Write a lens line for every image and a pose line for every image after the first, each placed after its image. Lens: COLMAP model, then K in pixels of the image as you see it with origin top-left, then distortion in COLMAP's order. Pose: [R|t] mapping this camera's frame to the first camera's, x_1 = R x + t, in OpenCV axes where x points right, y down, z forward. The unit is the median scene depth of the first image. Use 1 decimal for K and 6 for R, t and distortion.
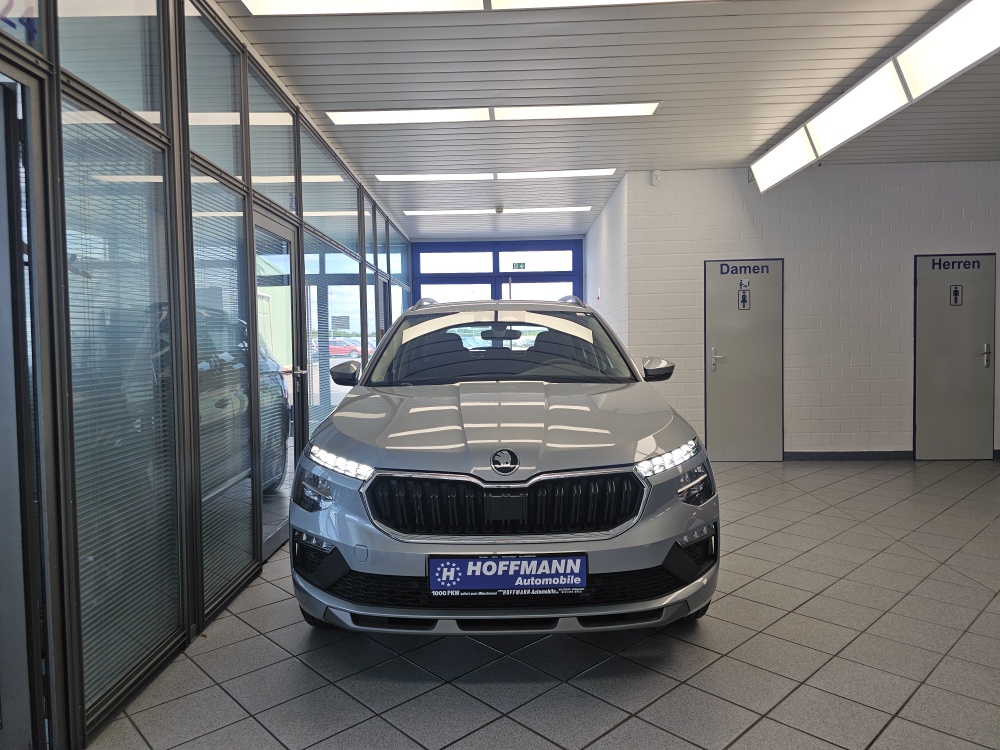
lens RADIAL K [[679.0, 0, 495.1], [0, 679.0, 373.6], [0, 0, 1]] dist [0.057888, -0.058723]
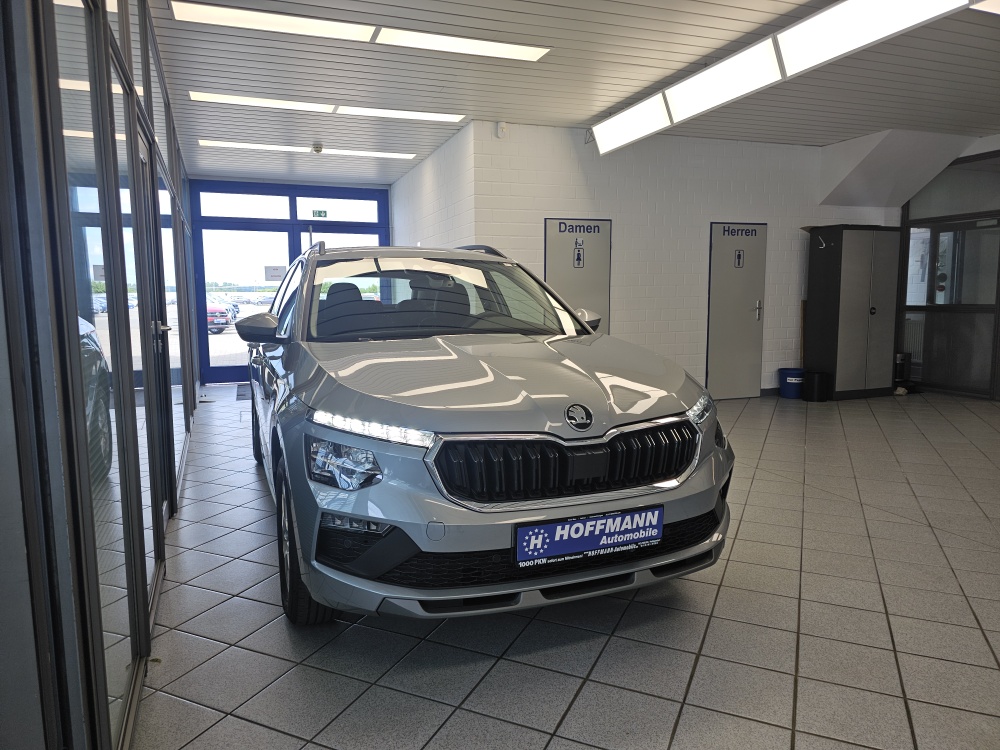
lens RADIAL K [[679.0, 0, 507.3], [0, 679.0, 380.9], [0, 0, 1]] dist [0.057888, -0.058723]
pose [[0.928481, -0.037655, 0.369465, -0.232194], [0.011275, 0.997246, 0.073302, 0.006310], [-0.371208, -0.063894, 0.926349, 0.099048]]
